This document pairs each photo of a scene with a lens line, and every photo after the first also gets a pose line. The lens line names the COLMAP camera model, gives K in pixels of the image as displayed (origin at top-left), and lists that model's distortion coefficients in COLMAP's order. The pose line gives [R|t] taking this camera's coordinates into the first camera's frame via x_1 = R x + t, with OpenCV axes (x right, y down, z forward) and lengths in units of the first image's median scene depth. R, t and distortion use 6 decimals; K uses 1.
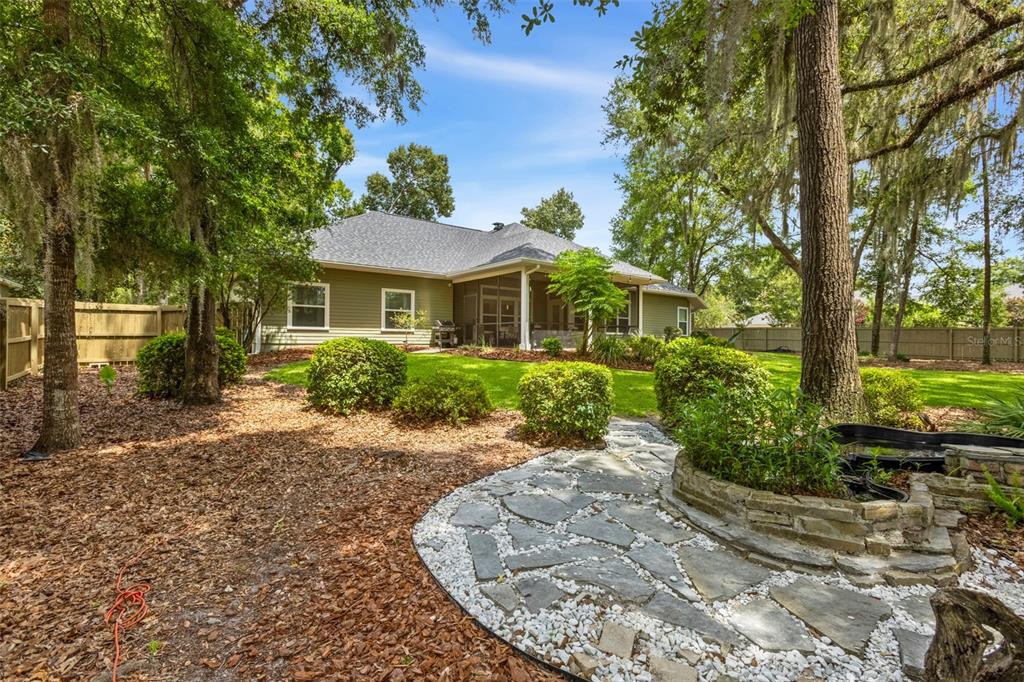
lens RADIAL K [[474.8, 0, 512.0], [0, 474.8, 341.0], [0, 0, 1]] dist [-0.001436, 0.000975]
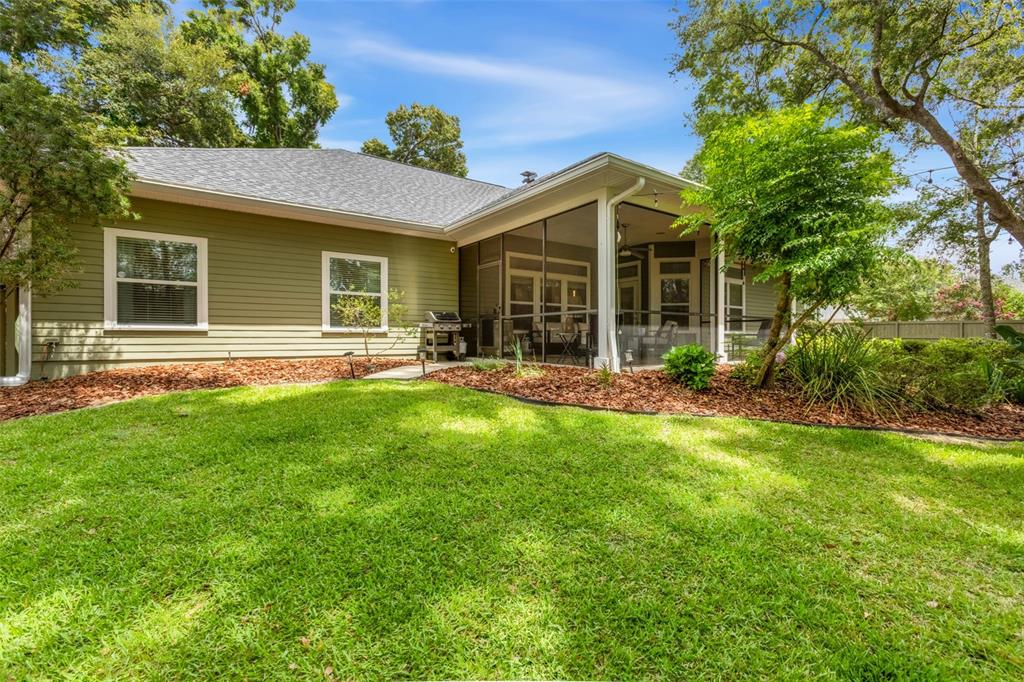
lens RADIAL K [[474.8, 0, 512.0], [0, 474.8, 341.0], [0, 0, 1]] dist [-0.001436, 0.000975]
pose [[0.999067, -0.009028, -0.042237, -0.040044], [0.009045, 0.999959, 0.000221, -0.008859], [0.042234, -0.000603, 0.999108, 0.476073]]
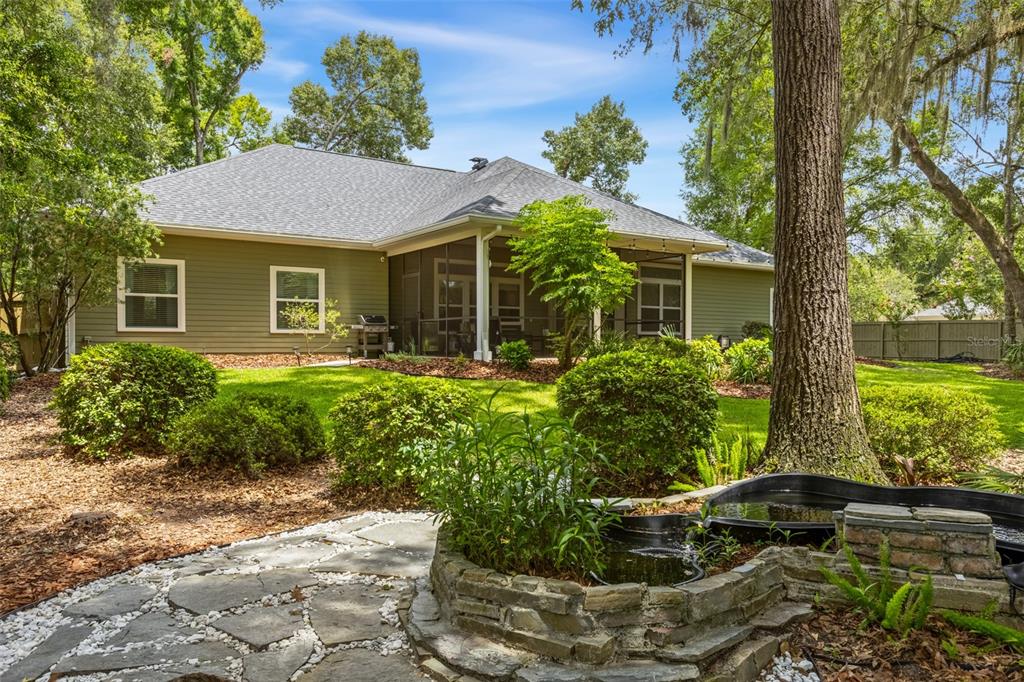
lens RADIAL K [[764.6, 0, 508.3], [0, 764.6, 367.6], [0, 0, 1]] dist [0.004367, 0.006474]
pose [[0.997609, -0.006366, -0.068814, 0.116032], [0.008215, 0.999612, 0.026609, 0.001171], [0.068618, -0.027110, 0.997275, -0.010603]]
